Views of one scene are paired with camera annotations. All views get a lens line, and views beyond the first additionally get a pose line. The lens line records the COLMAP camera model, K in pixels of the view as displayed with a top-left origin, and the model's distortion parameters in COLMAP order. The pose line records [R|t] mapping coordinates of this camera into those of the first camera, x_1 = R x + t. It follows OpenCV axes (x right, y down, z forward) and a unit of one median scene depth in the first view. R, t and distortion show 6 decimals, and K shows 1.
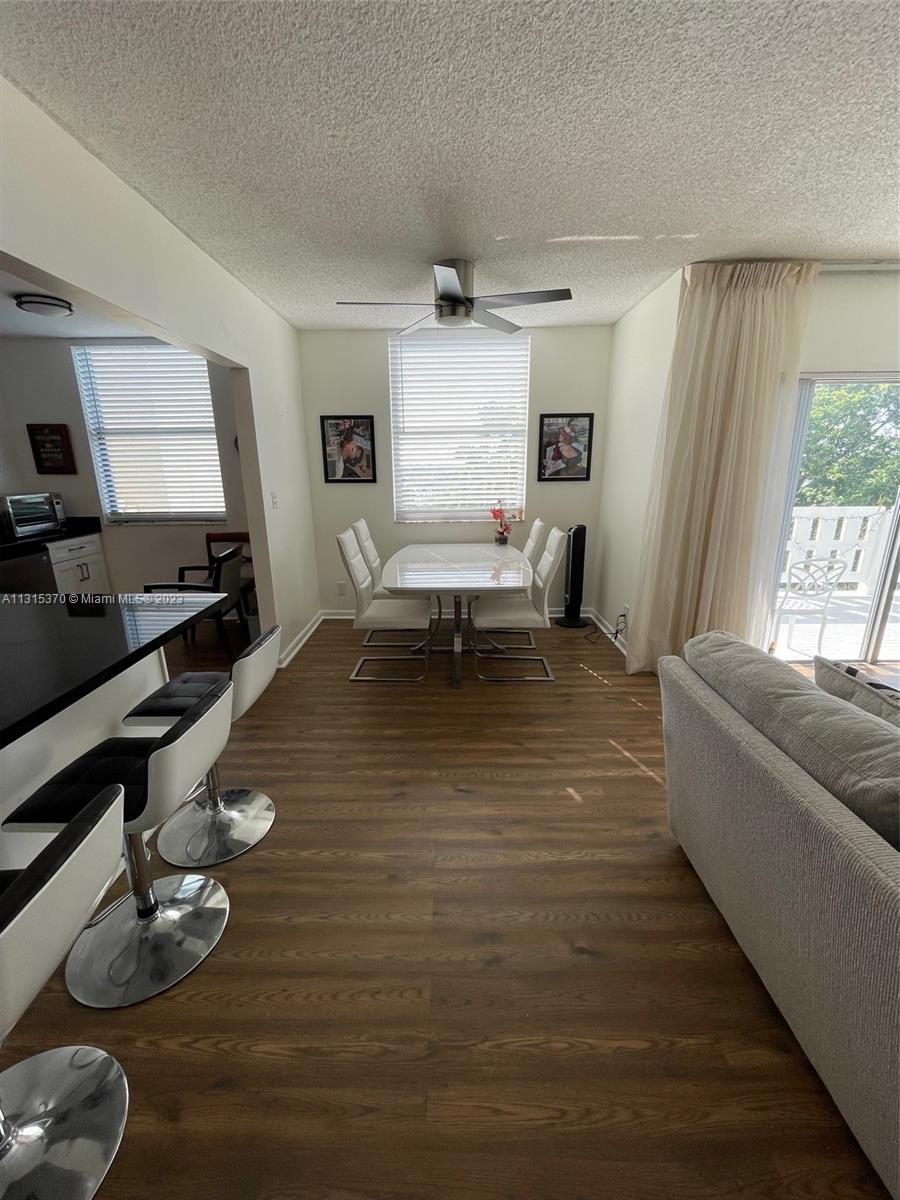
lens RADIAL K [[483.1, 0, 447.1], [0, 483.1, 599.4], [0, 0, 1]] dist [-0.002742, 0.000387]
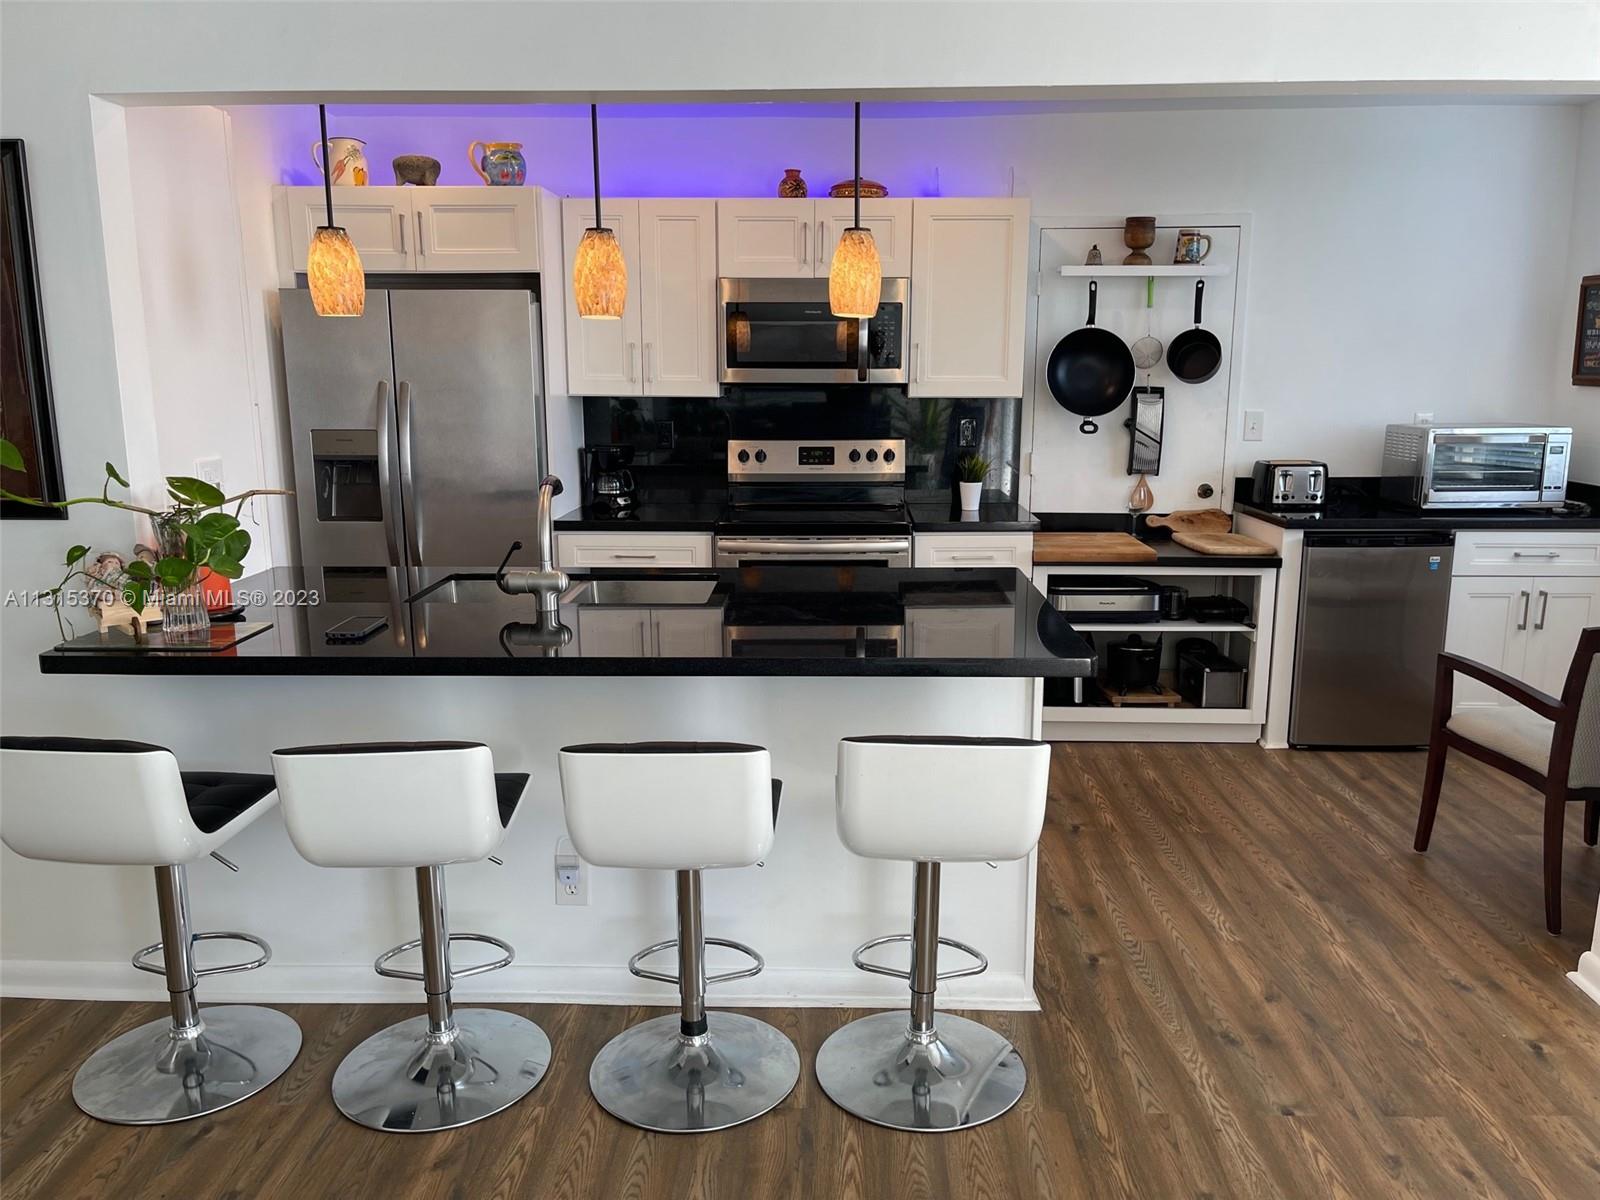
lens RADIAL K [[1209.7, 0, 807.5], [0, 1209.7, 613.4], [0, 0, 1]] dist [0.064648, -0.078193]
pose [[-0.022313, 0.206333, -0.978227, 0.337912], [-0.266336, 0.941884, 0.204742, -0.107457], [0.963622, 0.265106, 0.033937, 0.344536]]
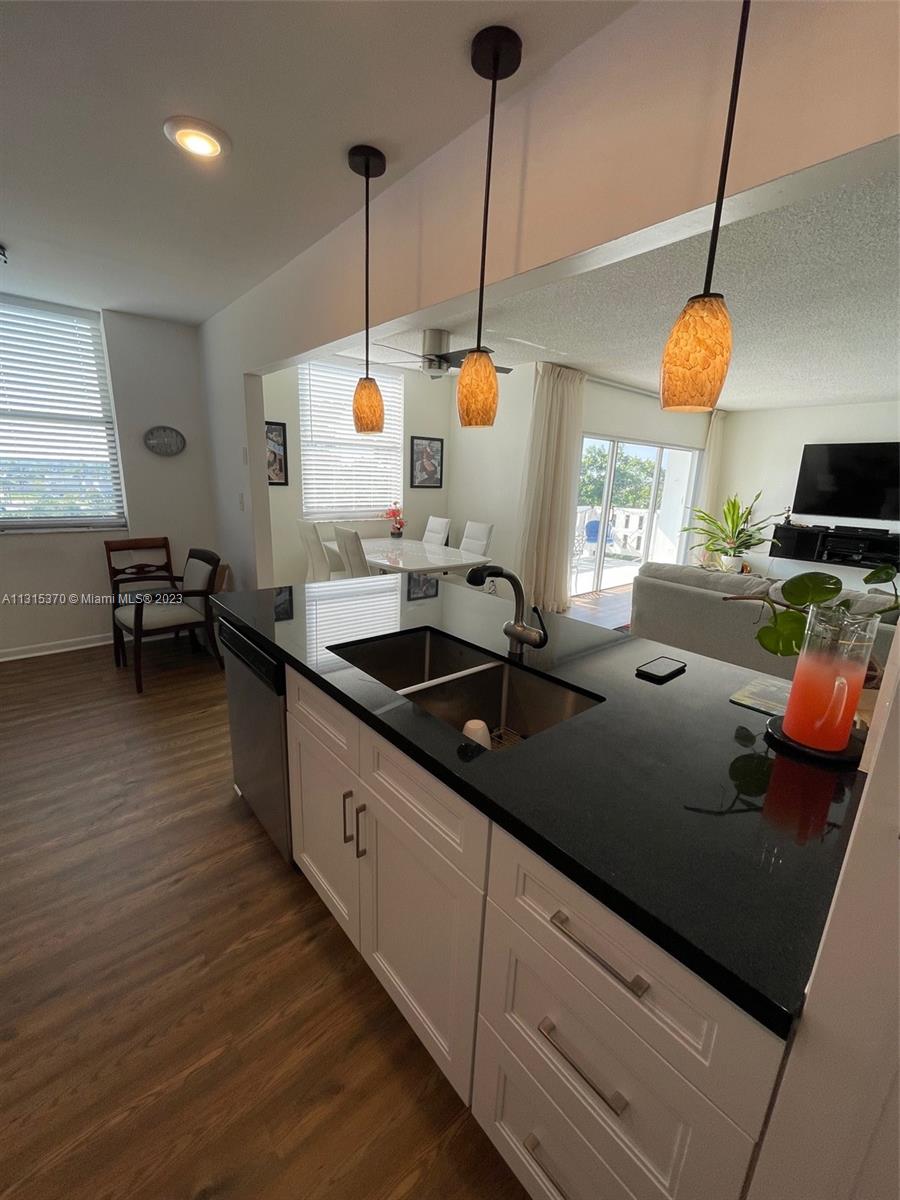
lens RADIAL K [[483.1, 0, 446.3], [0, 483.1, 601.2], [0, 0, 1]] dist [-0.002742, 0.000387]
pose [[0.760931, -0.128545, 0.635972, -0.614843], [0.132737, 0.990289, 0.041344, 0.013208], [-0.635110, 0.052957, 0.770604, -0.030652]]
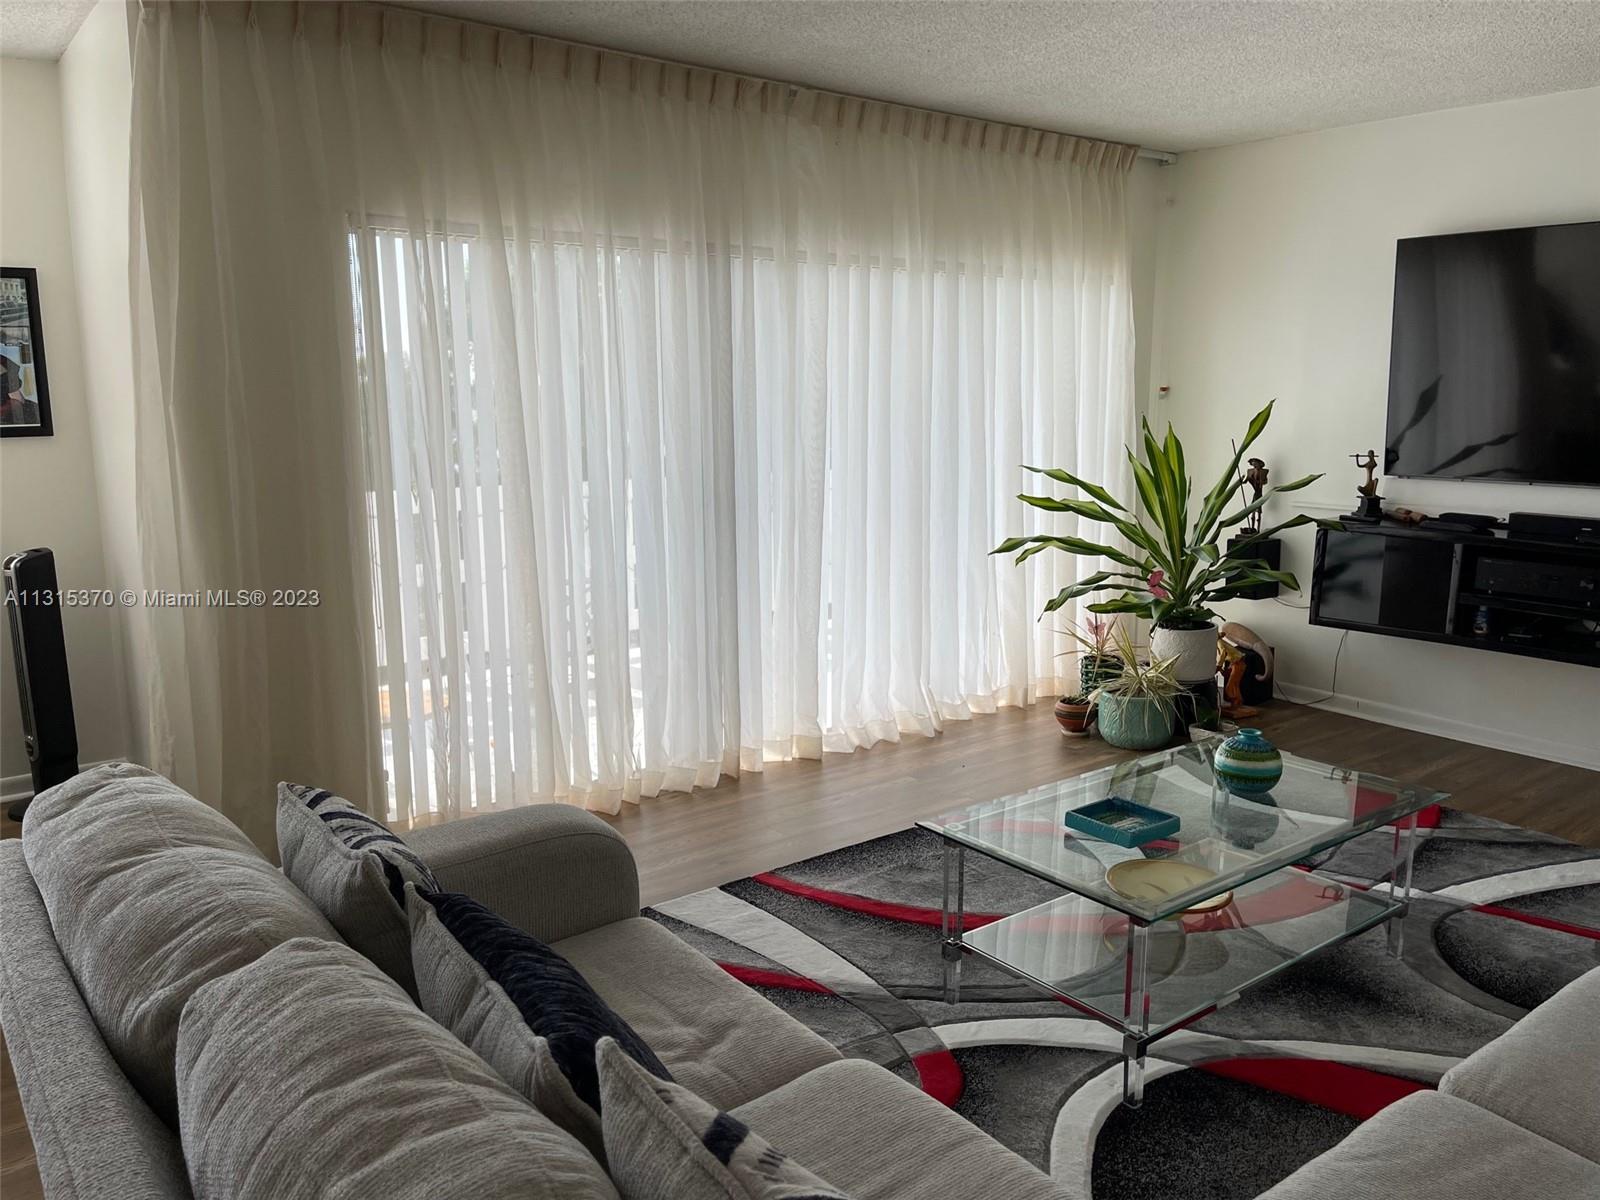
lens RADIAL K [[1209.7, 0, 807.2], [0, 1209.7, 606.8], [0, 0, 1]] dist [0.064648, -0.078193]
pose [[0.783958, -0.103066, 0.612198, 0.157067], [0.160107, 0.986330, -0.038974, 0.027858], [-0.599812, 0.128571, 0.789743, -0.134440]]
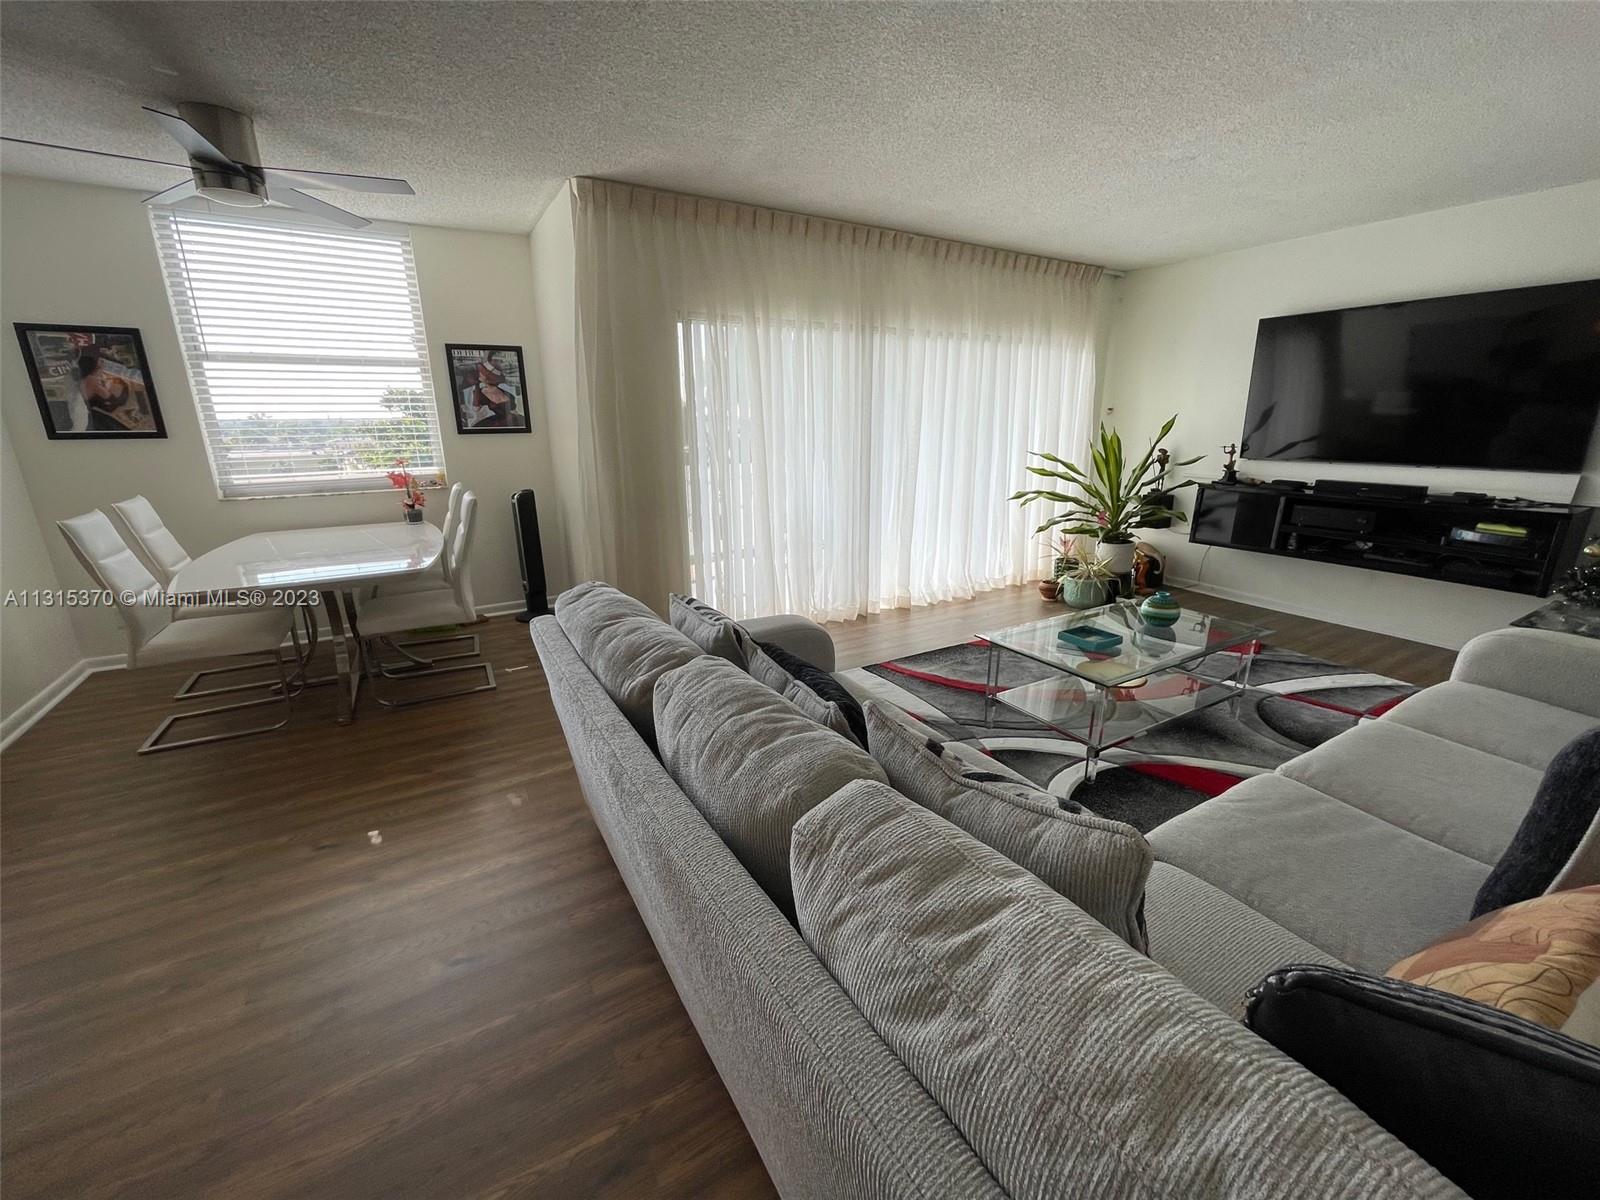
lens RADIAL K [[644.2, 0, 801.9], [0, 644.2, 603.9], [0, 0, 1]] dist [-0.002742, 0.000387]
pose [[0.856239, -0.137926, 0.497827, 0.115485], [0.134547, 0.989980, 0.042867, 0.044551], [-0.498751, 0.030277, 0.866216, -0.118387]]
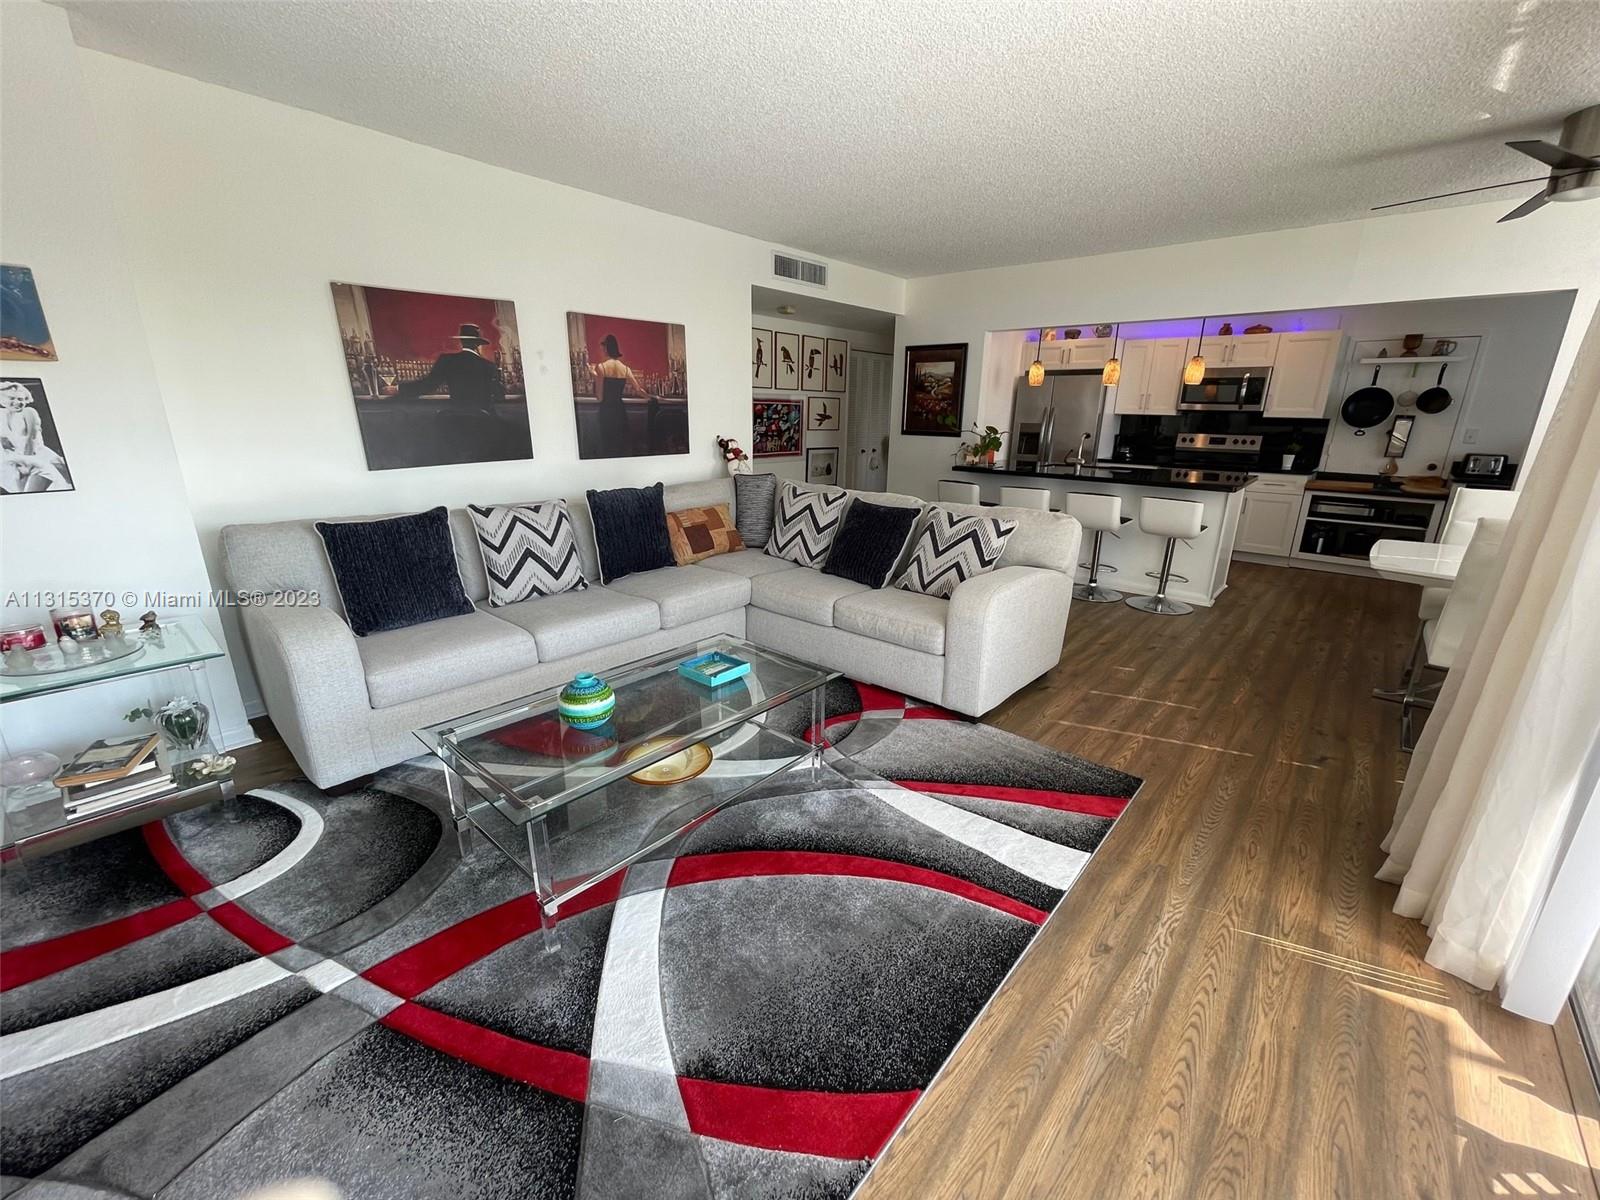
lens RADIAL K [[644.2, 0, 800.6], [0, 644.2, 605.1], [0, 0, 1]] dist [-0.002742, 0.000387]
pose [[-0.658428, 0.218515, -0.720224, 1.024084], [-0.209087, 0.866154, 0.453938, -0.164719], [0.723018, 0.449475, -0.524612, 0.625164]]
